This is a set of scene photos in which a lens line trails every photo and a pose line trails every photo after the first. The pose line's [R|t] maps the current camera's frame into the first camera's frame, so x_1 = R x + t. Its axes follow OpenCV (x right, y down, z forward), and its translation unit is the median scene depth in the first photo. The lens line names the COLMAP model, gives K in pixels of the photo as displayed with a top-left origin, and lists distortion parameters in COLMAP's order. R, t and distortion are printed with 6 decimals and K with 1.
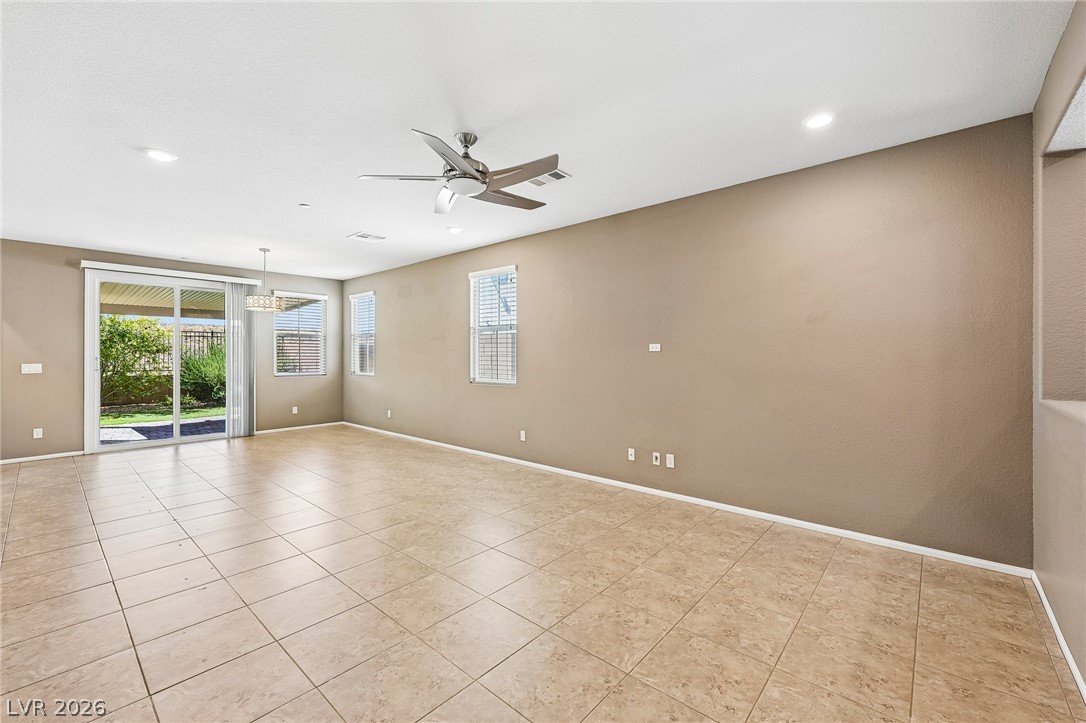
lens RADIAL K [[445.4, 0, 544.4], [0, 445.4, 354.4], [0, 0, 1]] dist [-0.006789, 0.001822]
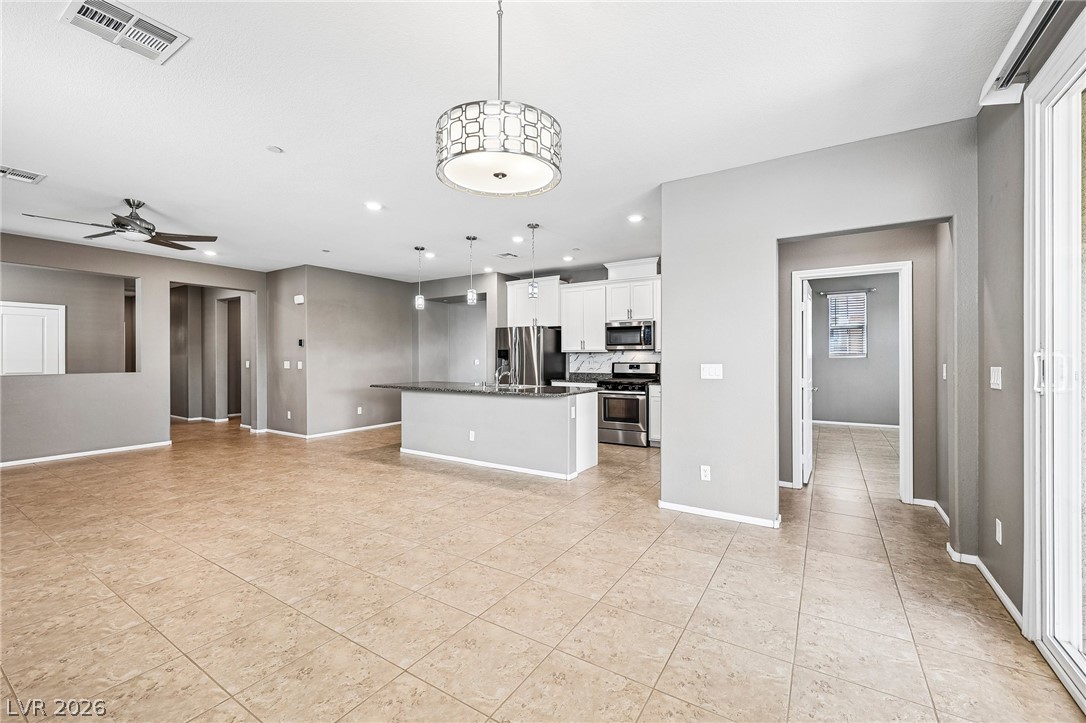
lens RADIAL K [[445.4, 0, 542.1], [0, 445.4, 357.5], [0, 0, 1]] dist [-0.006789, 0.001822]
pose [[-0.988293, 0.002580, -0.152544, -0.521468], [0.002319, 0.999996, 0.001887, 0.007548], [0.152548, 0.001511, -0.988295, 1.083474]]
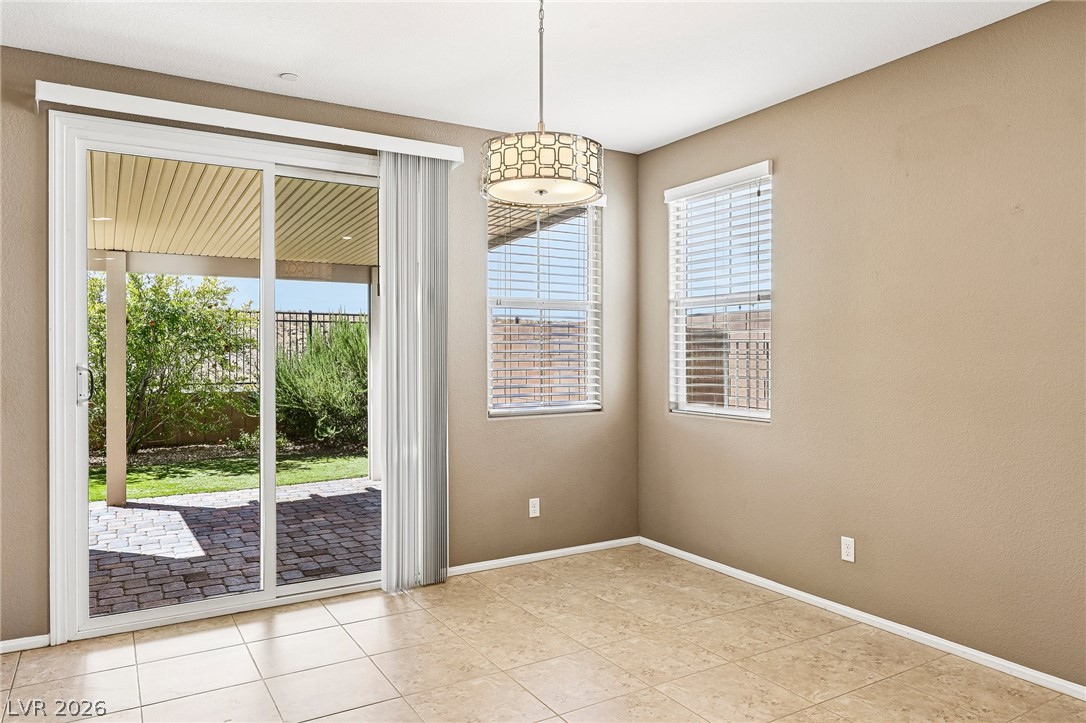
lens RADIAL K [[729.1, 0, 543.0], [0, 729.1, 357.0], [0, 0, 1]] dist [0.000620, 0.003289]
pose [[0.952086, 0.000388, -0.305830, -0.416000], [0.001358, 0.999984, 0.005497, -0.002206], [0.305827, -0.005649, 0.952070, 0.482593]]
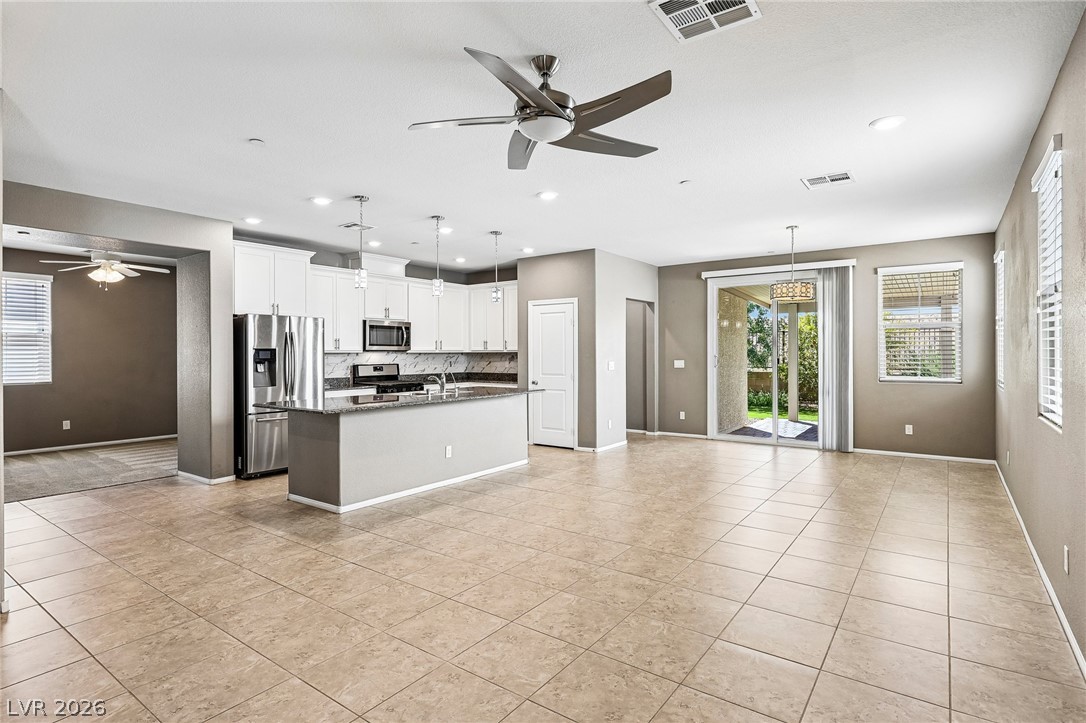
lens RADIAL K [[551.8, 0, 551.4], [0, 551.8, 353.1], [0, 0, 1]] dist [-0.004664, 0.000365]
pose [[0.097834, 0.000622, -0.995203, 0.301877], [0.004095, 0.999991, 0.001028, -0.001801], [0.995194, -0.004176, 0.097830, 0.381036]]
